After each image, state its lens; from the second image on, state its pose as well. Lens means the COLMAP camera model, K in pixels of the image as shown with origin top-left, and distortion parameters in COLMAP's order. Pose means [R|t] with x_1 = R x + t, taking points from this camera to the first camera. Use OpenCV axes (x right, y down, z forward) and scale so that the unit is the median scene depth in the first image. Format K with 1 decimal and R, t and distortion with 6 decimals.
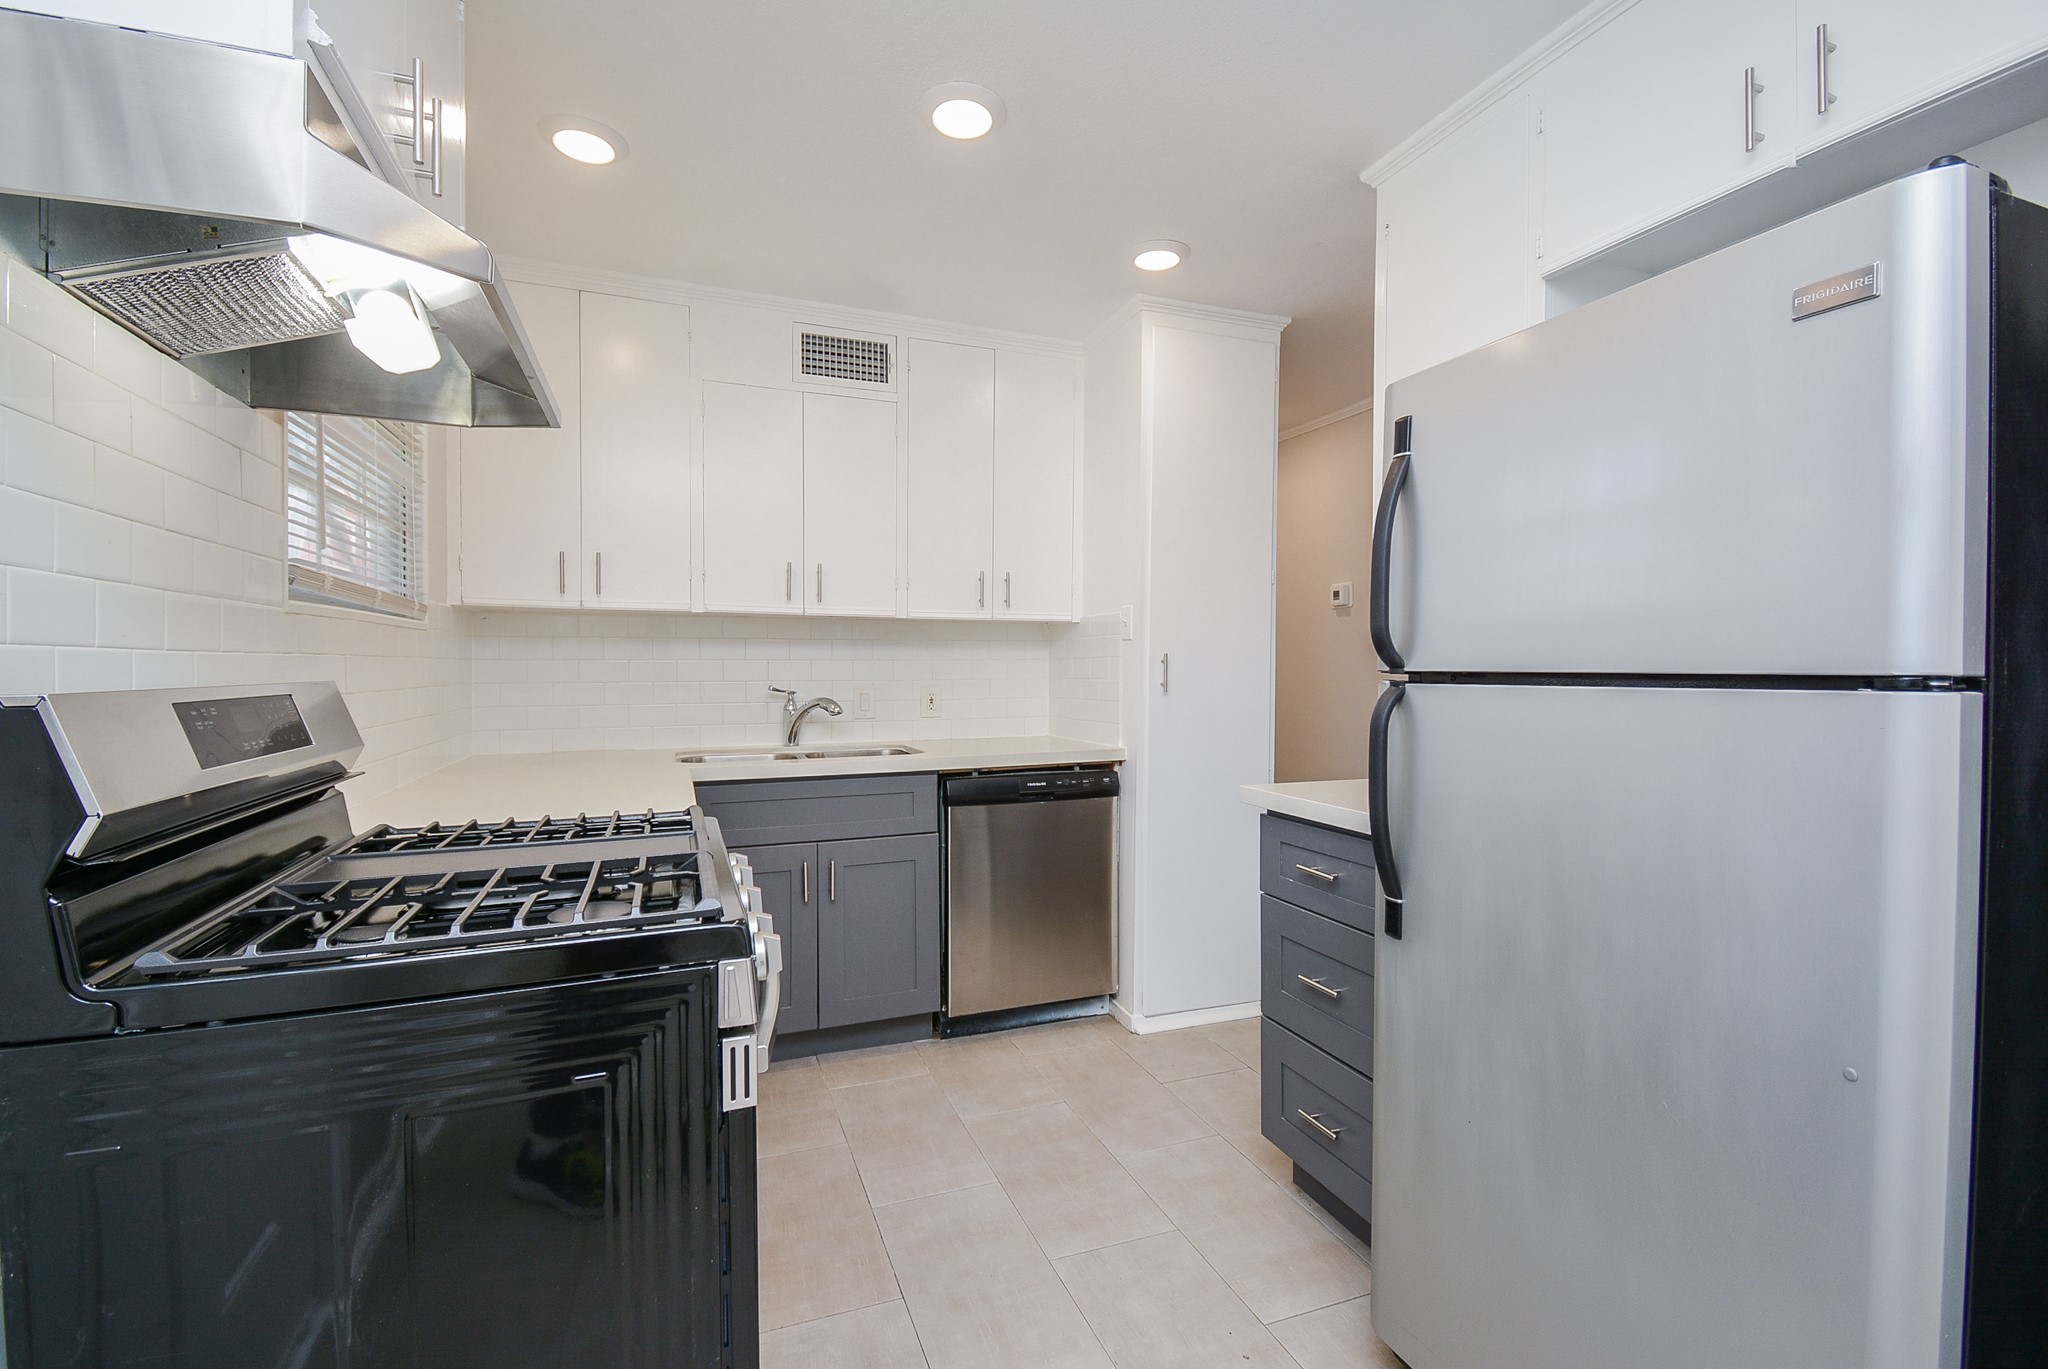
lens RADIAL K [[896.1, 0, 1018.0], [0, 896.1, 679.7], [0, 0, 1]] dist [0.021555, -0.024886]
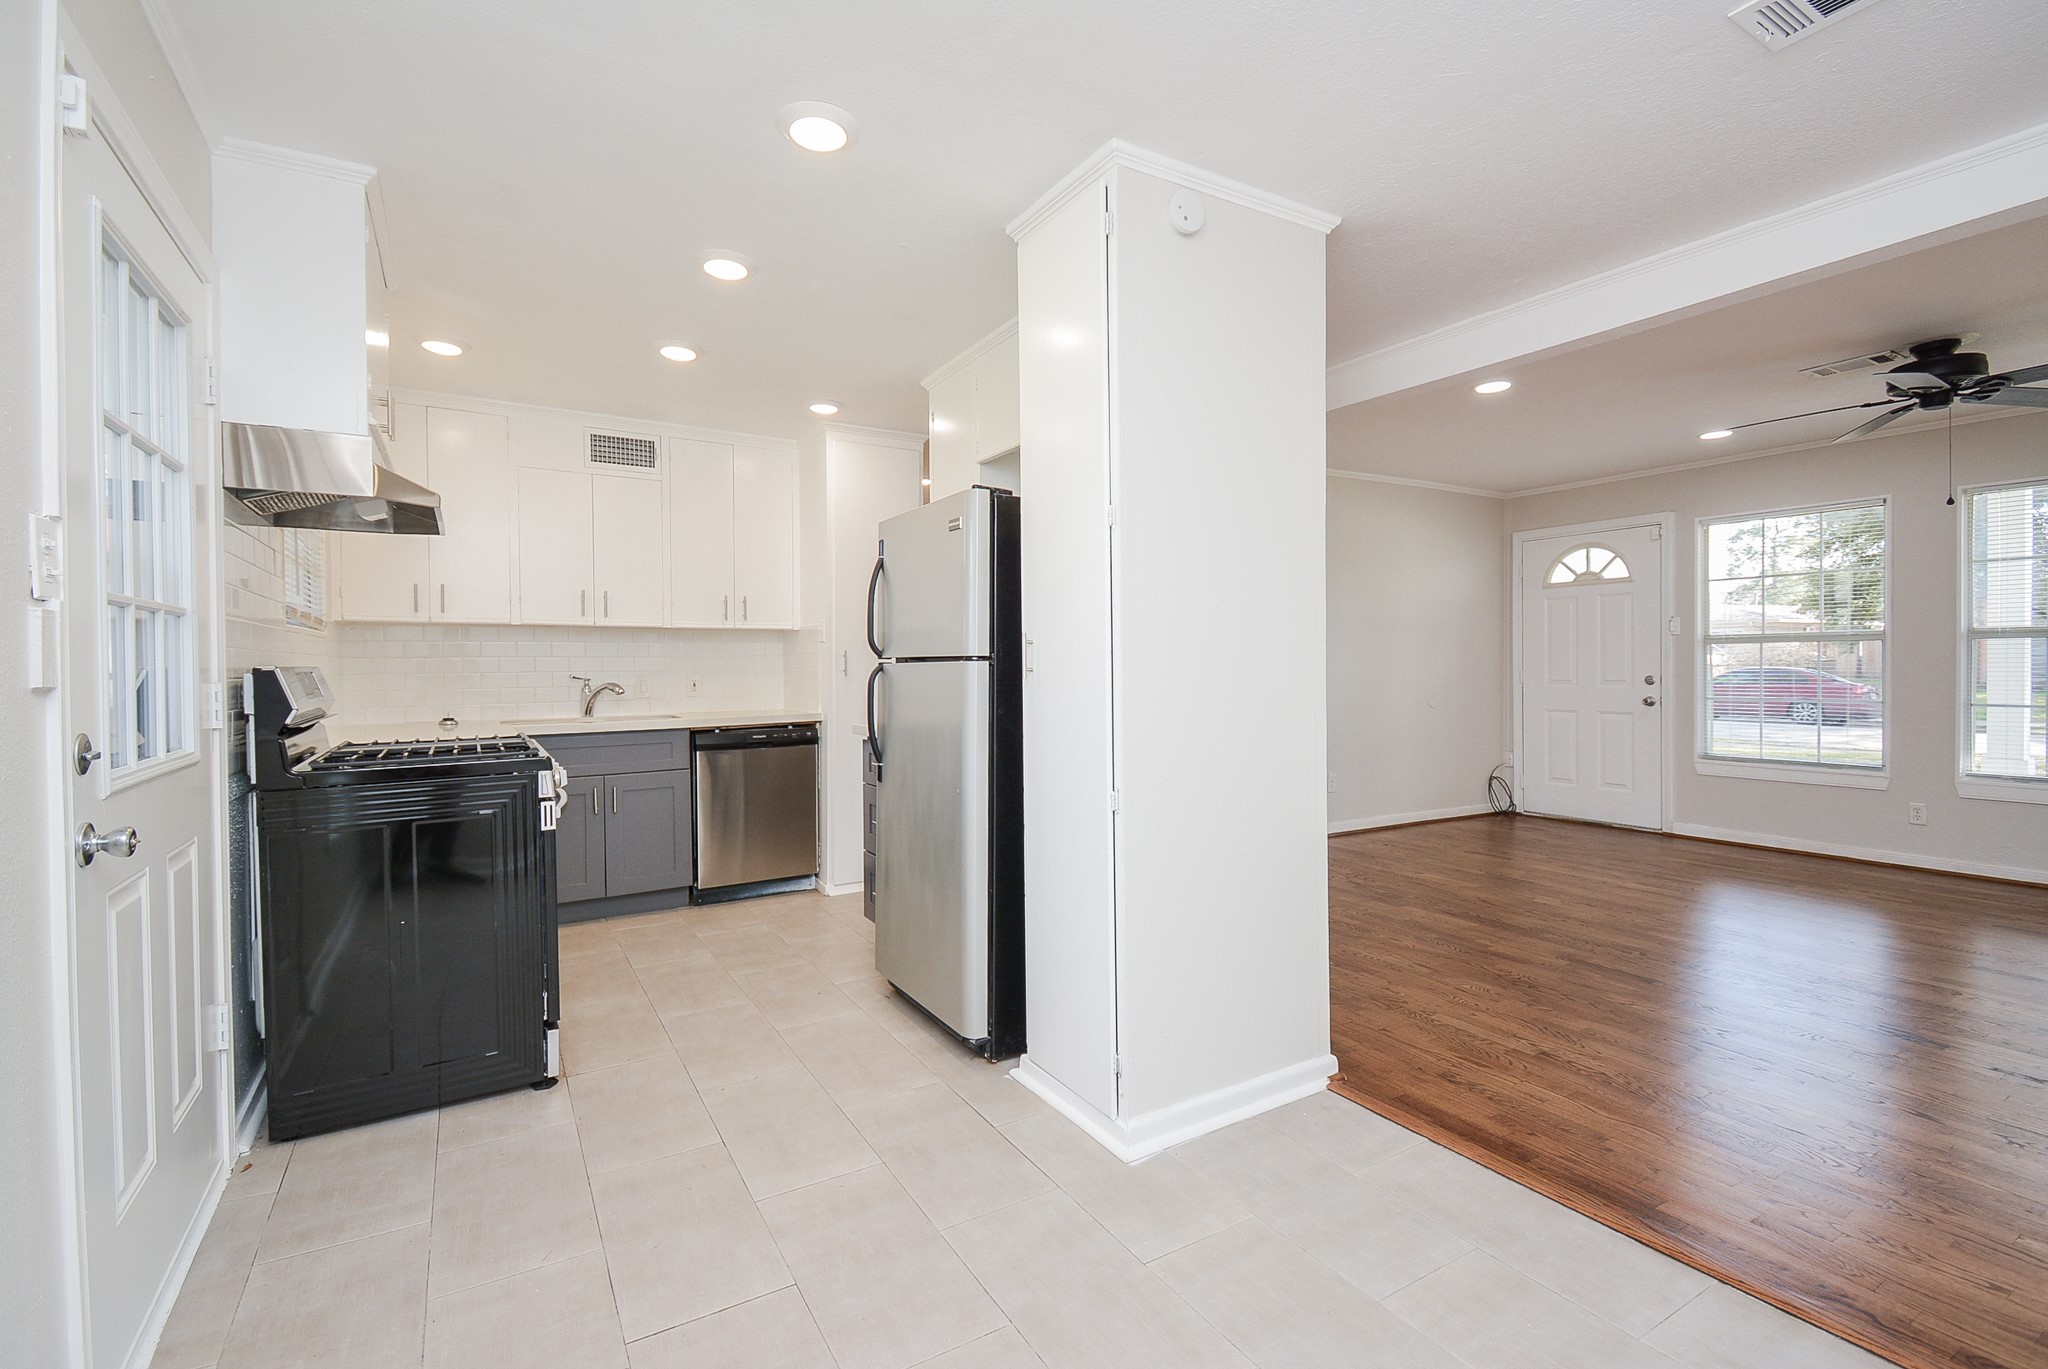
lens RADIAL K [[901.6, 0, 1021.2], [0, 901.6, 674.3], [0, 0, 1]] dist [0.035781, -0.025043]
pose [[0.984074, -0.011199, 0.177407, 0.189396], [0.011897, 0.999925, -0.002872, 0.020384], [-0.177362, 0.004937, 0.984133, -0.603171]]
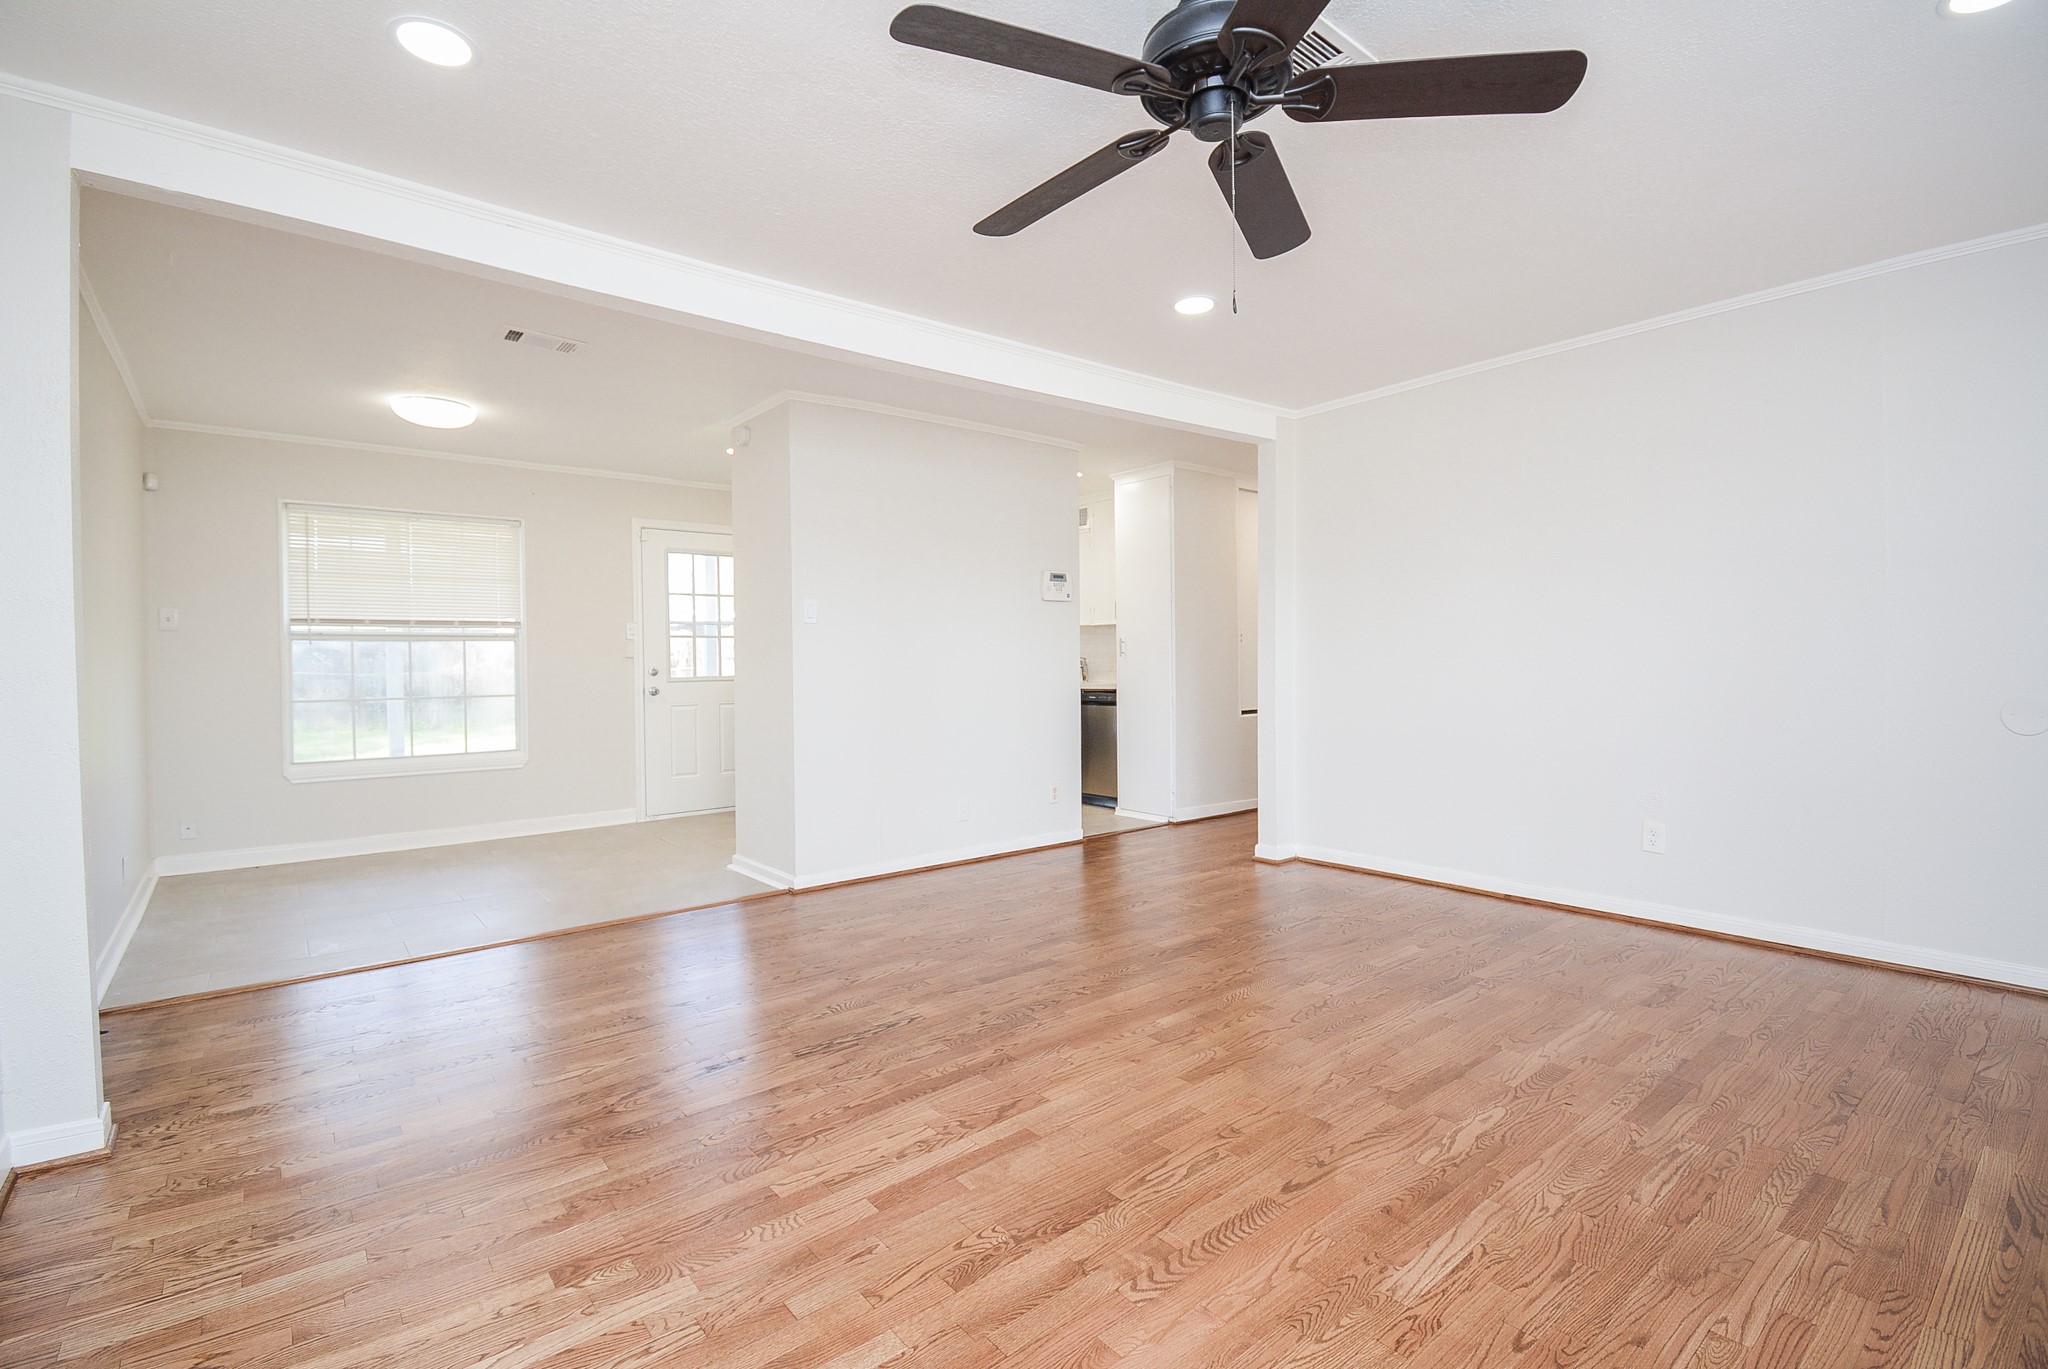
lens RADIAL K [[918.5, 0, 1015.8], [0, 918.5, 669.9], [0, 0, 1]] dist [0.022472, -0.026164]
pose [[0.322232, 0.006402, -0.946639, 2.219723], [-0.004277, 0.999977, 0.005307, 0.035373], [0.946651, 0.002338, 0.322252, 0.070610]]
